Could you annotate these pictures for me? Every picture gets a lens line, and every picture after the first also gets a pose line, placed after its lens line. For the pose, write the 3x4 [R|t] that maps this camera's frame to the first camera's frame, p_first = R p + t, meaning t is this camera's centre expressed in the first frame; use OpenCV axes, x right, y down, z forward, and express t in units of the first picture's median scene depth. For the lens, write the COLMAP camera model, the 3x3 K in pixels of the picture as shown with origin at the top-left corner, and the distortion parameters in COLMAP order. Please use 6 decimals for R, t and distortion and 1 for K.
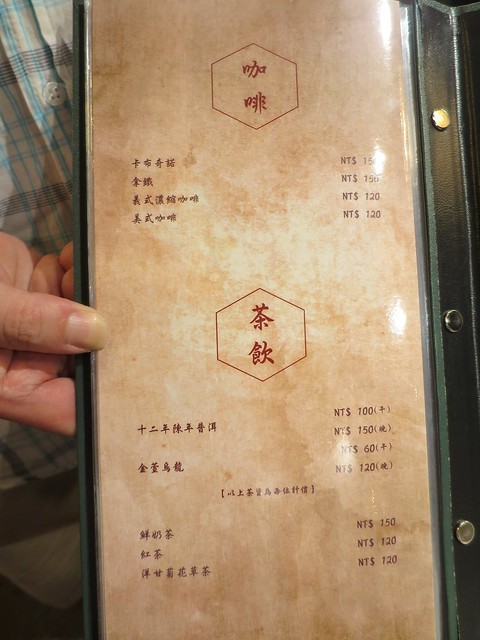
lens RADIAL K [[501.3, 0, 240.0], [0, 501.3, 320.0], [0, 0, 1]] dist [-0.002538, 0.004502]
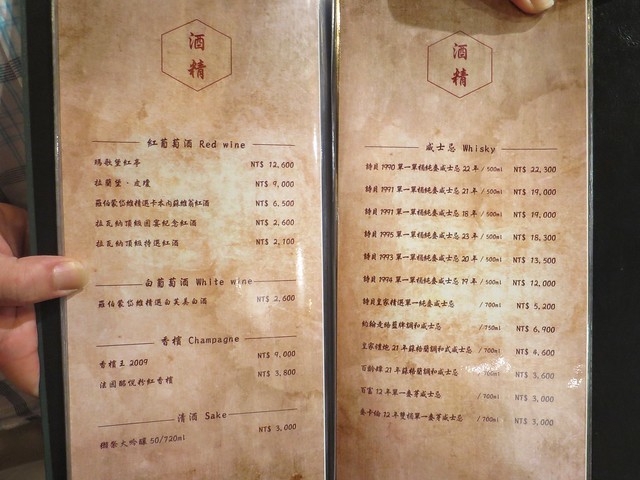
lens RADIAL K [[475.5, 0, 320.5], [0, 475.5, 262.3], [0, 0, 1]] dist [-0.031611, 0.003714]
pose [[0.957158, 0.015564, 0.289149, -0.008084], [-0.032307, 0.998060, 0.053221, -0.021955], [-0.287760, -0.060283, 0.955803, -0.266908]]
